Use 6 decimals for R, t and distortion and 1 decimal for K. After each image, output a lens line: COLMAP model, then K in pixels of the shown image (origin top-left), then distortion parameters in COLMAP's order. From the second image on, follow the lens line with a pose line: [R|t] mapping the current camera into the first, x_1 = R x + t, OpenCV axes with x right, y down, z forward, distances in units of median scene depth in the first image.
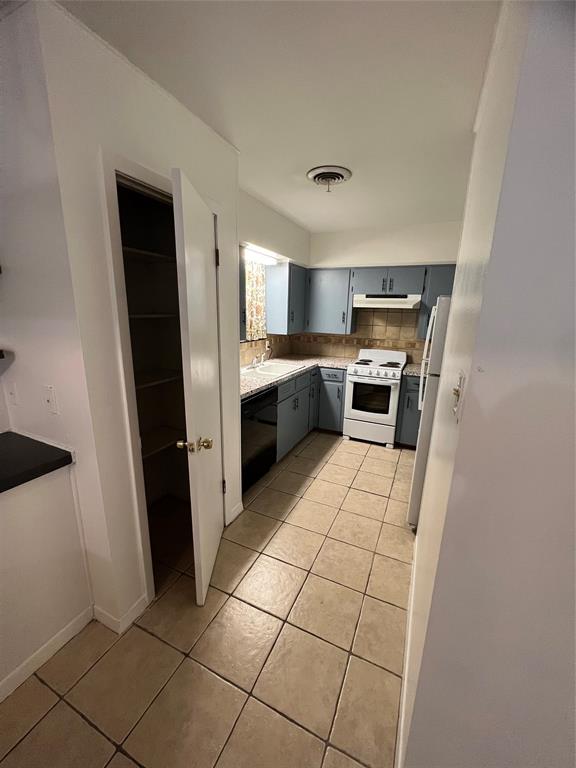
lens RADIAL K [[308.7, 0, 287.7], [0, 308.7, 380.1], [0, 0, 1]] dist [-0.001971, -0.000283]
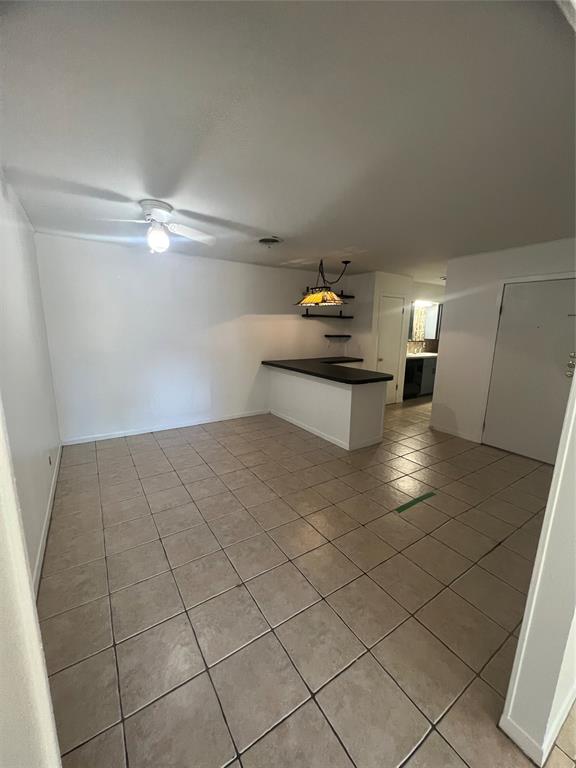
lens RADIAL K [[308.7, 0, 288.7], [0, 308.7, 379.7], [0, 0, 1]] dist [-0.001971, -0.000283]
pose [[0.850899, 0.083563, -0.518641, 0.250493], [-0.116762, 0.992656, -0.031627, 0.287976], [0.512190, 0.087469, 0.854407, -1.174590]]
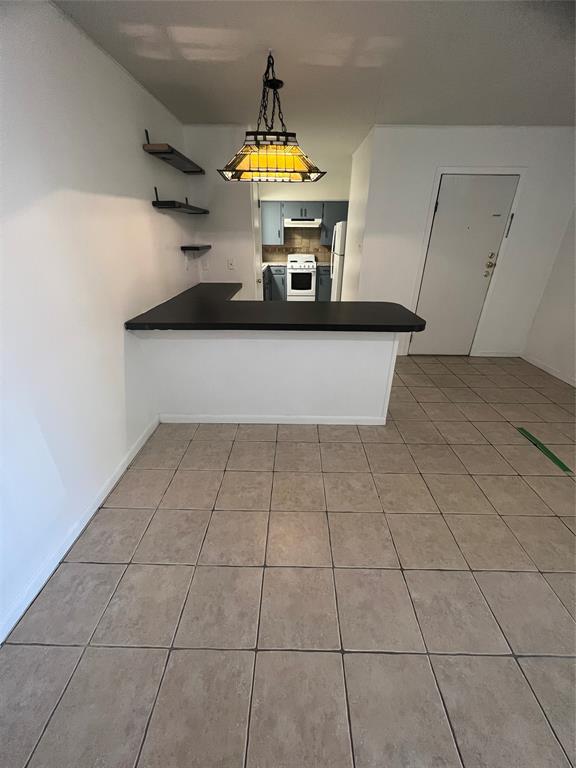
lens RADIAL K [[308.7, 0, 286.2], [0, 308.7, 381.5], [0, 0, 1]] dist [-0.001971, -0.000283]
pose [[0.910716, -0.194204, 0.364529, -0.574622], [0.106679, 0.963218, 0.246638, 0.164696], [-0.399019, -0.185729, 0.897936, -0.684482]]
